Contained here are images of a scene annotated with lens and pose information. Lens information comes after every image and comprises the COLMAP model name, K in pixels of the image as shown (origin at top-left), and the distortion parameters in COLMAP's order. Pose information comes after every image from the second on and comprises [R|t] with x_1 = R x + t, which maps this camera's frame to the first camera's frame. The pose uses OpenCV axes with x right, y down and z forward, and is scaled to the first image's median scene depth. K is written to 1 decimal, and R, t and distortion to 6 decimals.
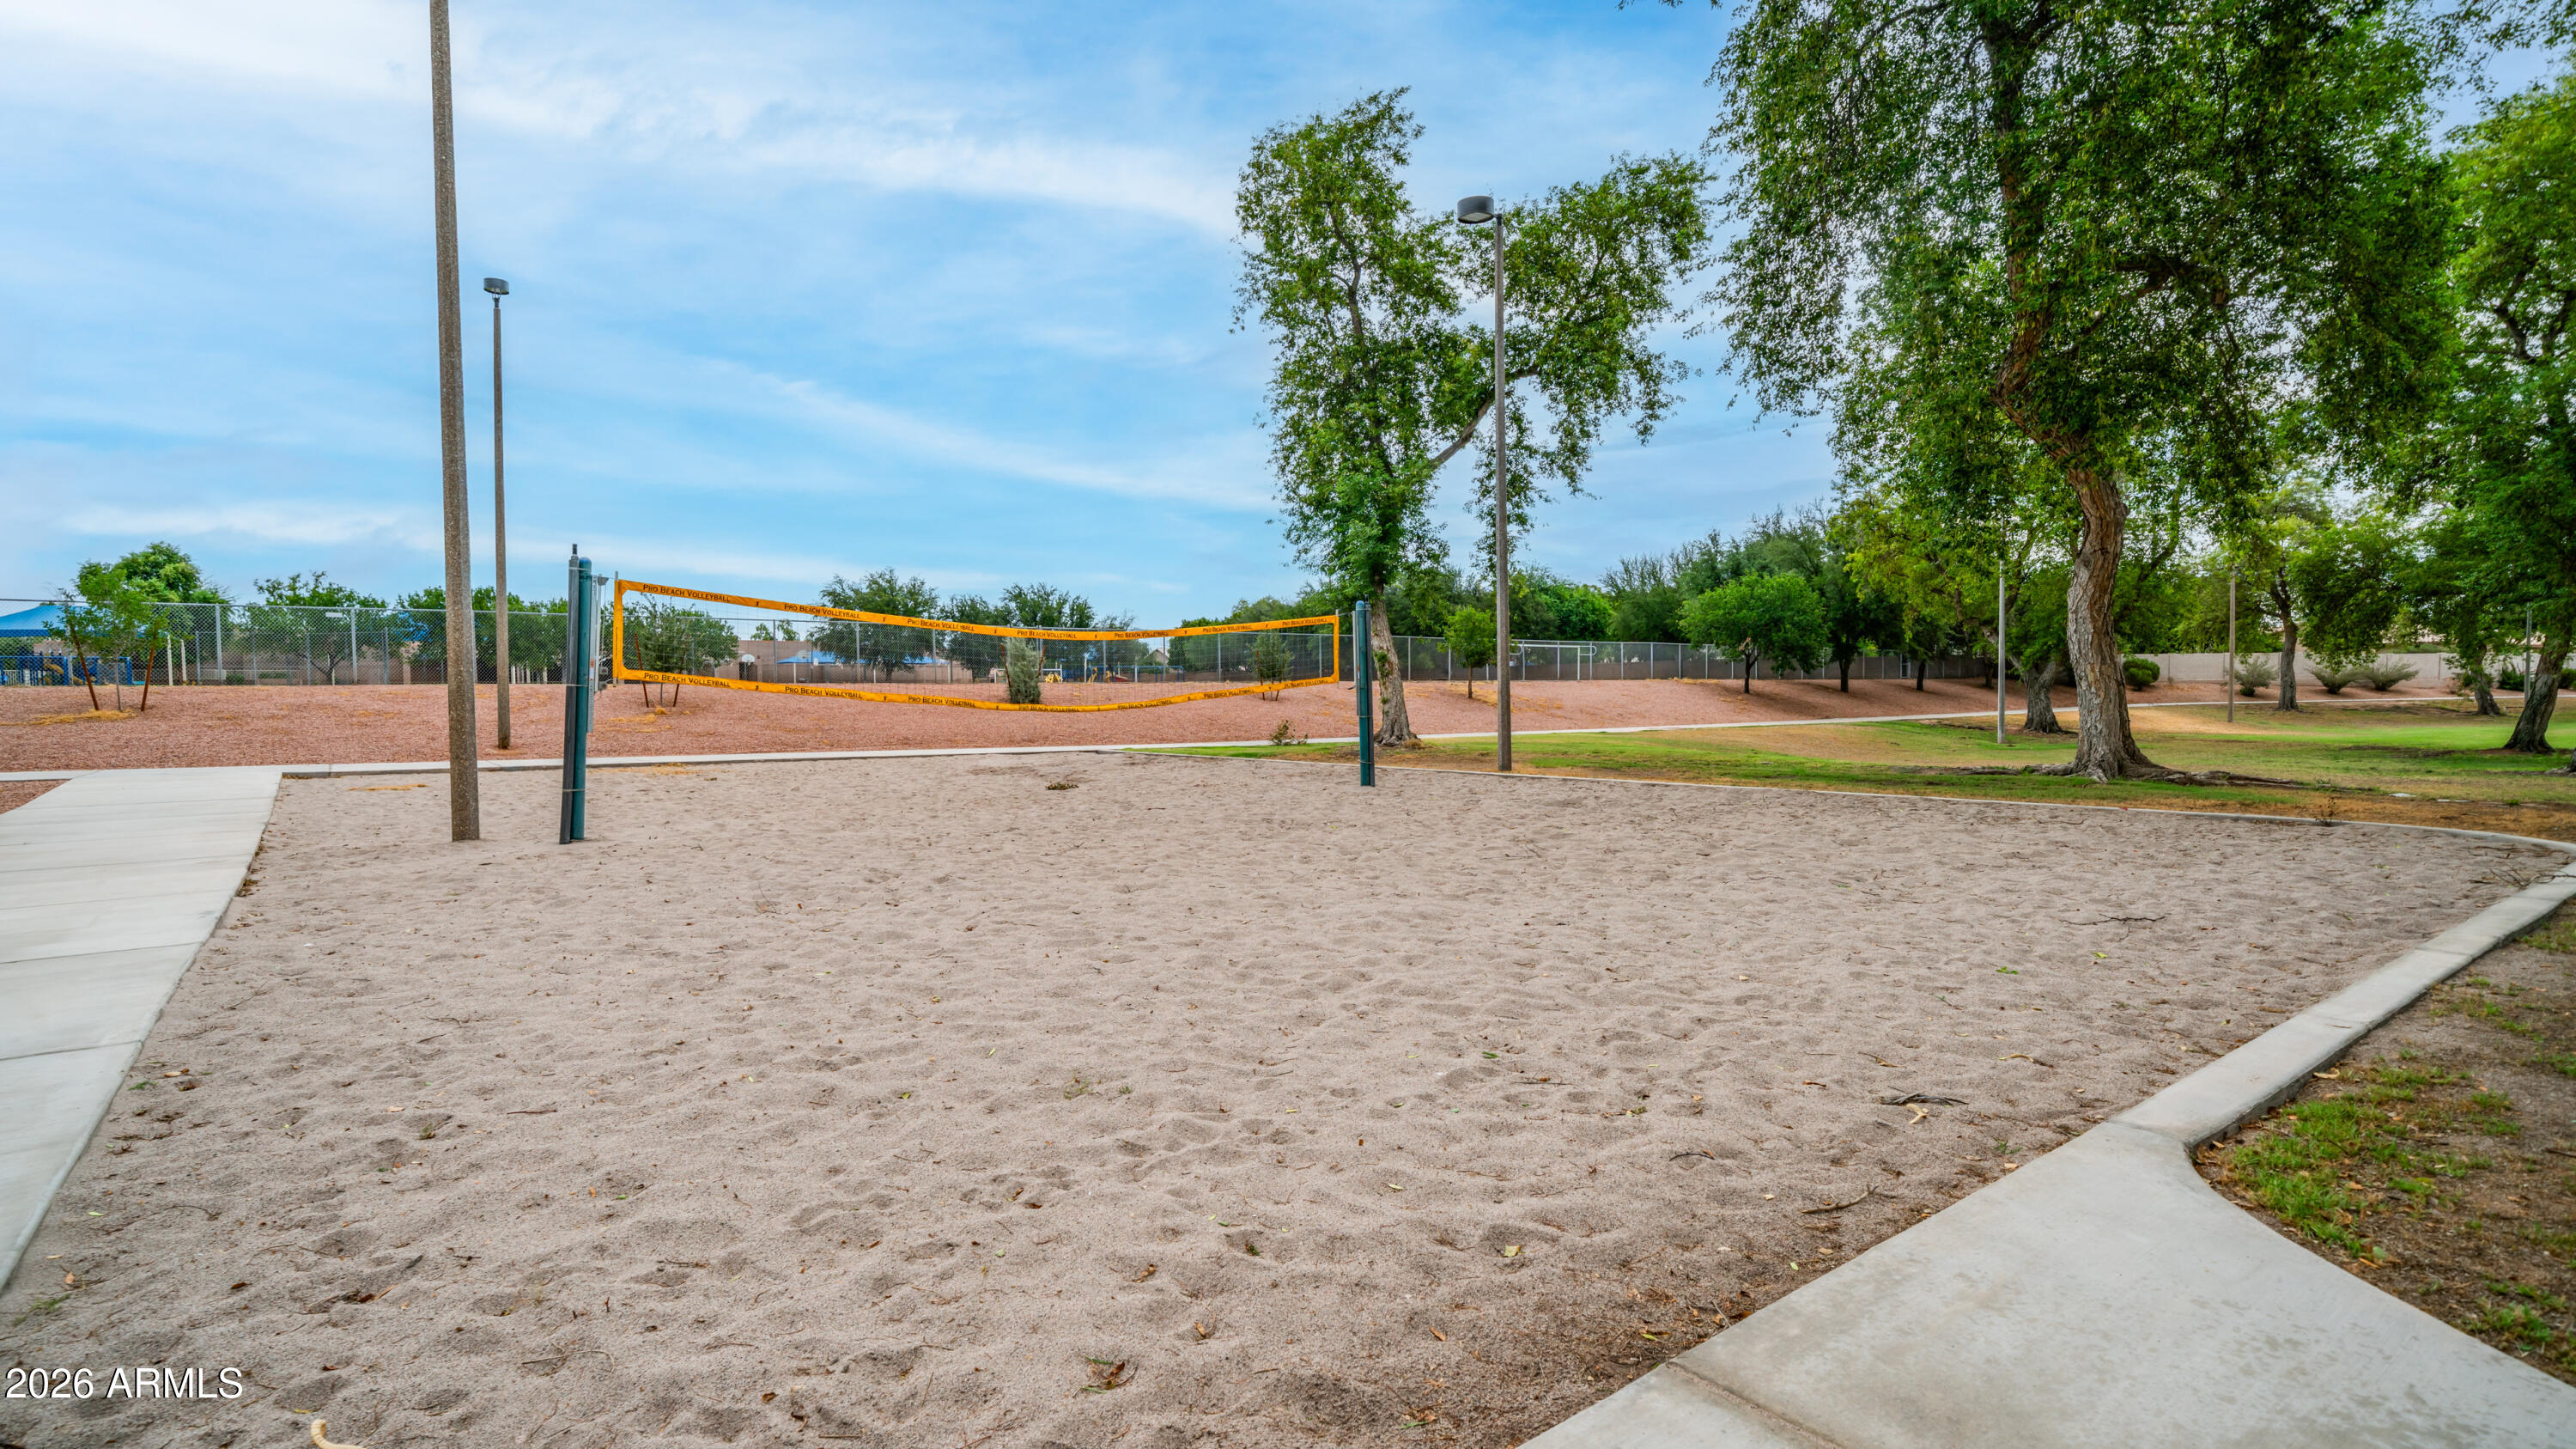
lens RADIAL K [[1274.2, 0, 1287.0], [0, 1274.2, 748.3], [0, 0, 1]] dist [0.000028, 0.000492]
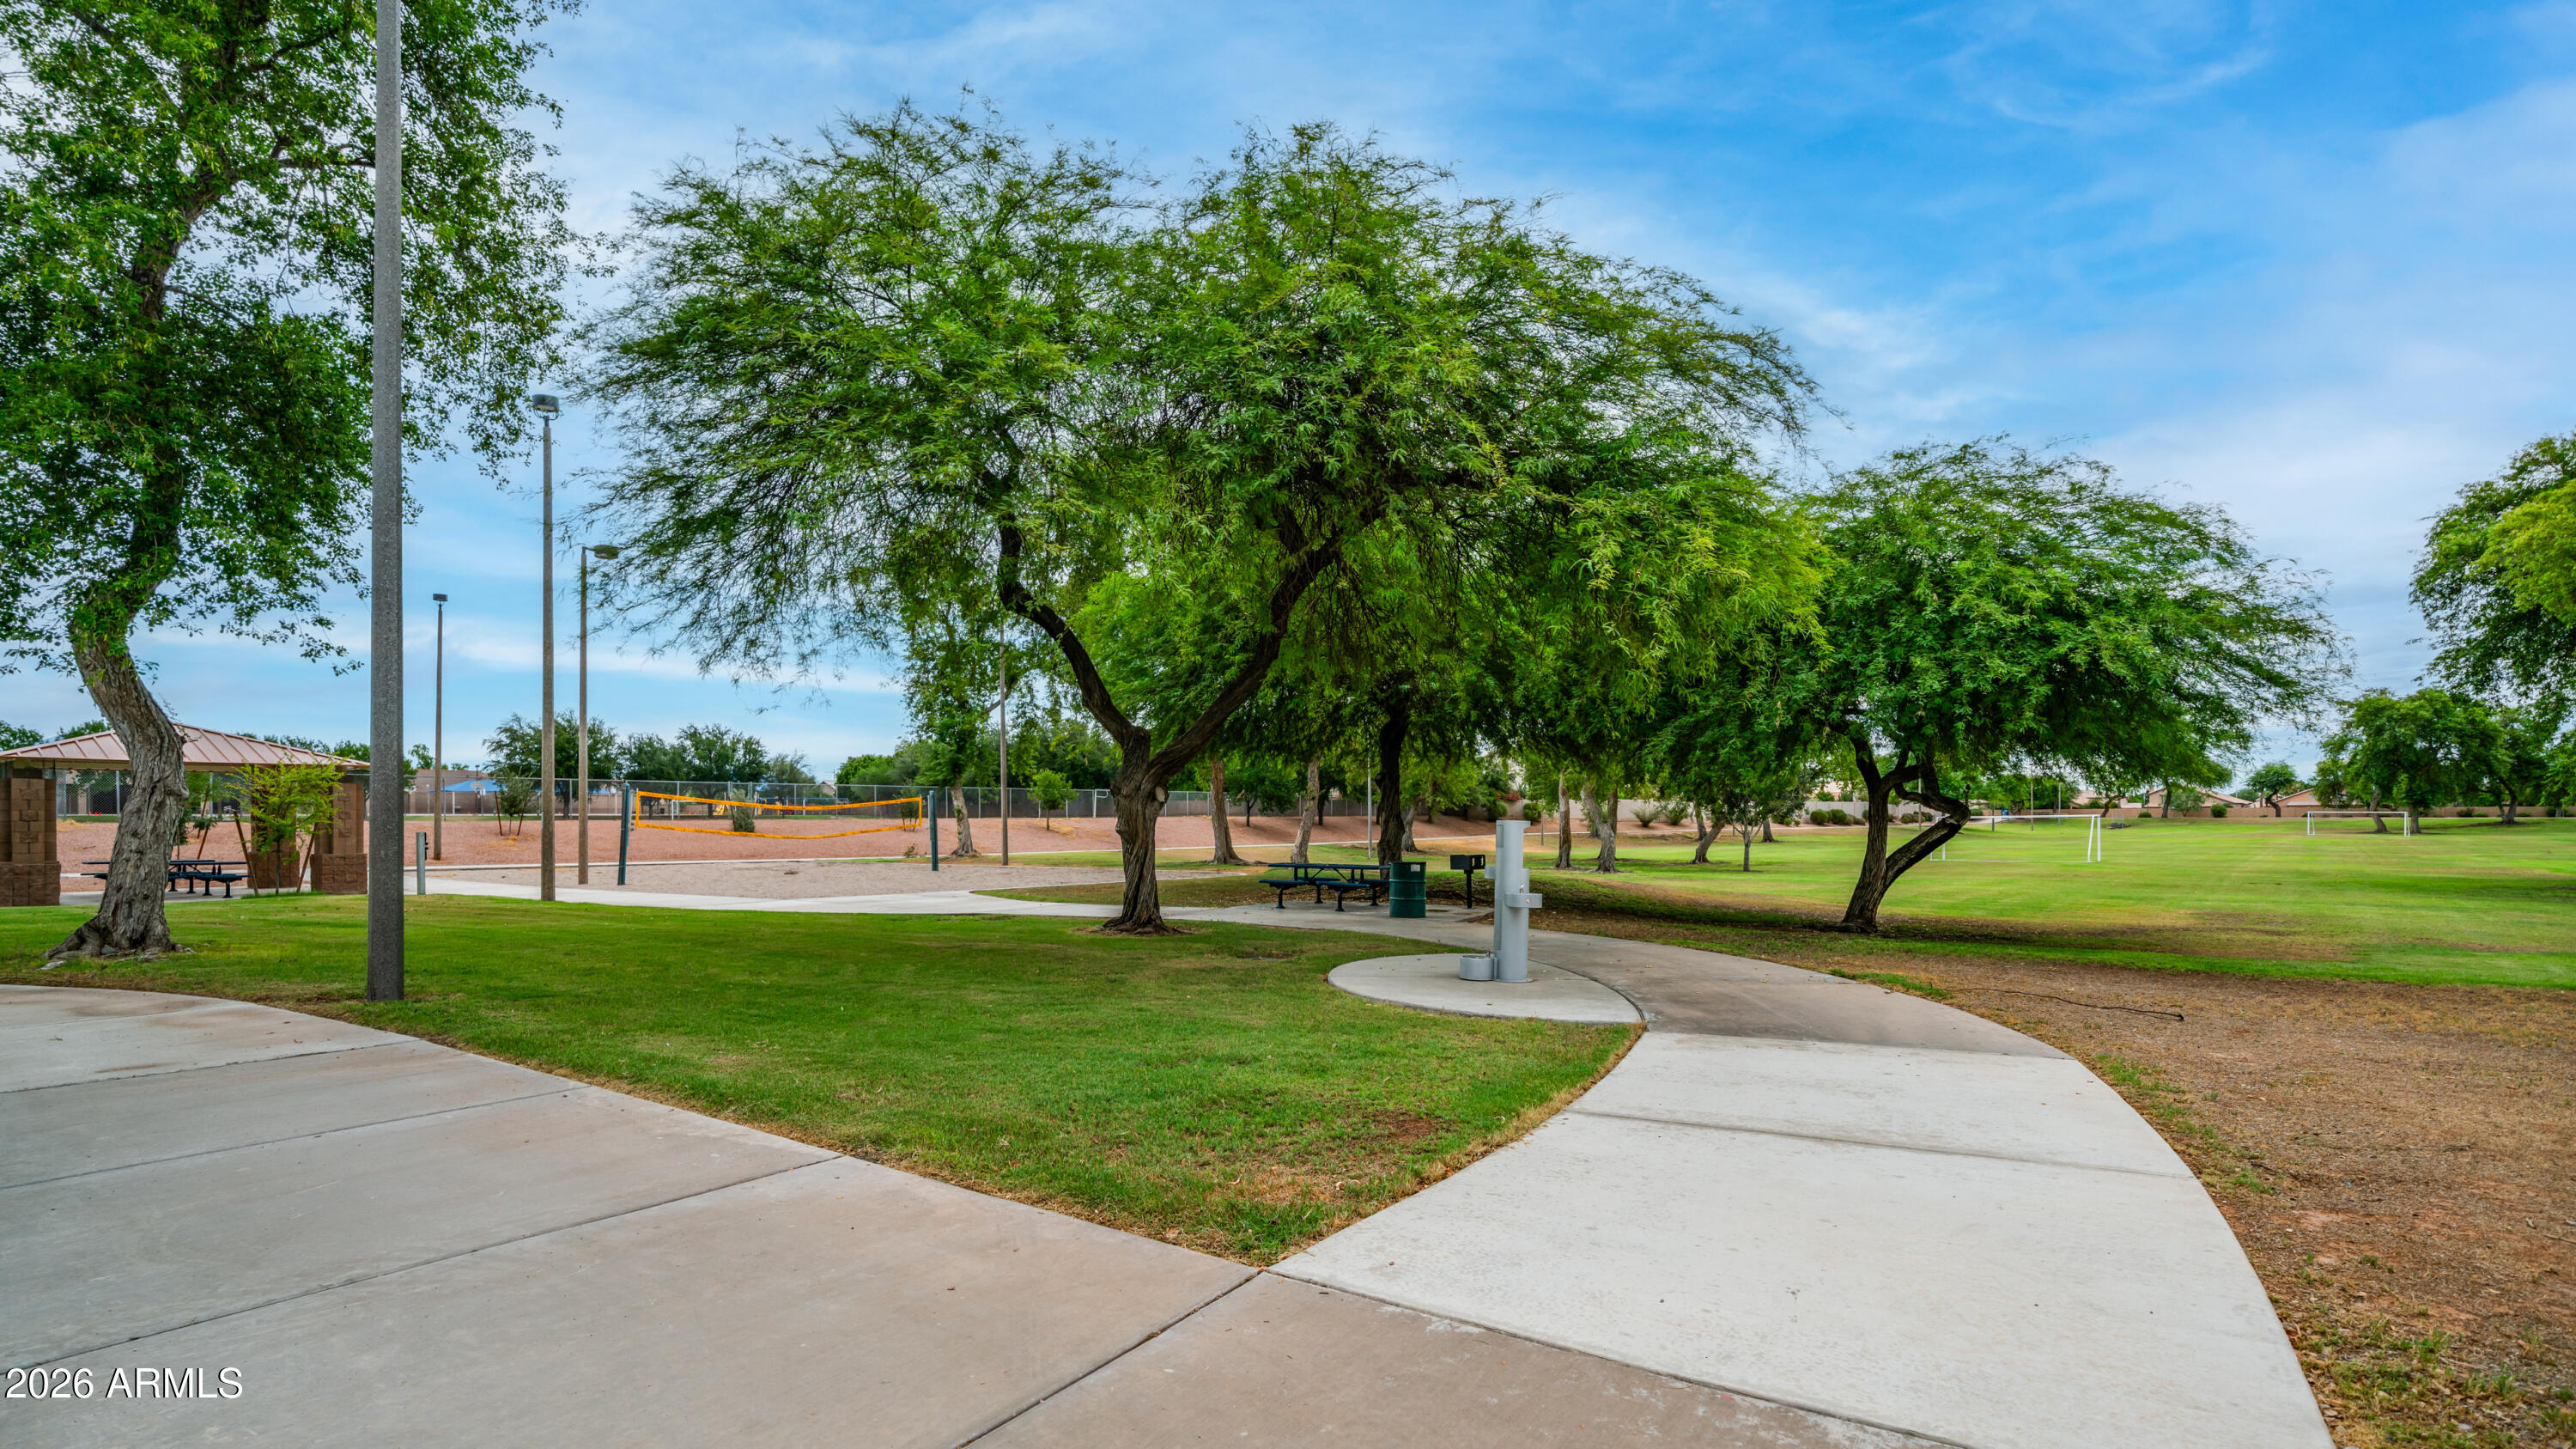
lens RADIAL K [[1274.2, 0, 1287.0], [0, 1274.2, 748.3], [0, 0, 1]] dist [0.000028, 0.000492]
pose [[0.968365, 0.017740, 0.248905, 0.029859], [0.007005, 0.995144, -0.098178, 0.010778], [-0.249438, 0.096816, 0.963539, -0.385968]]
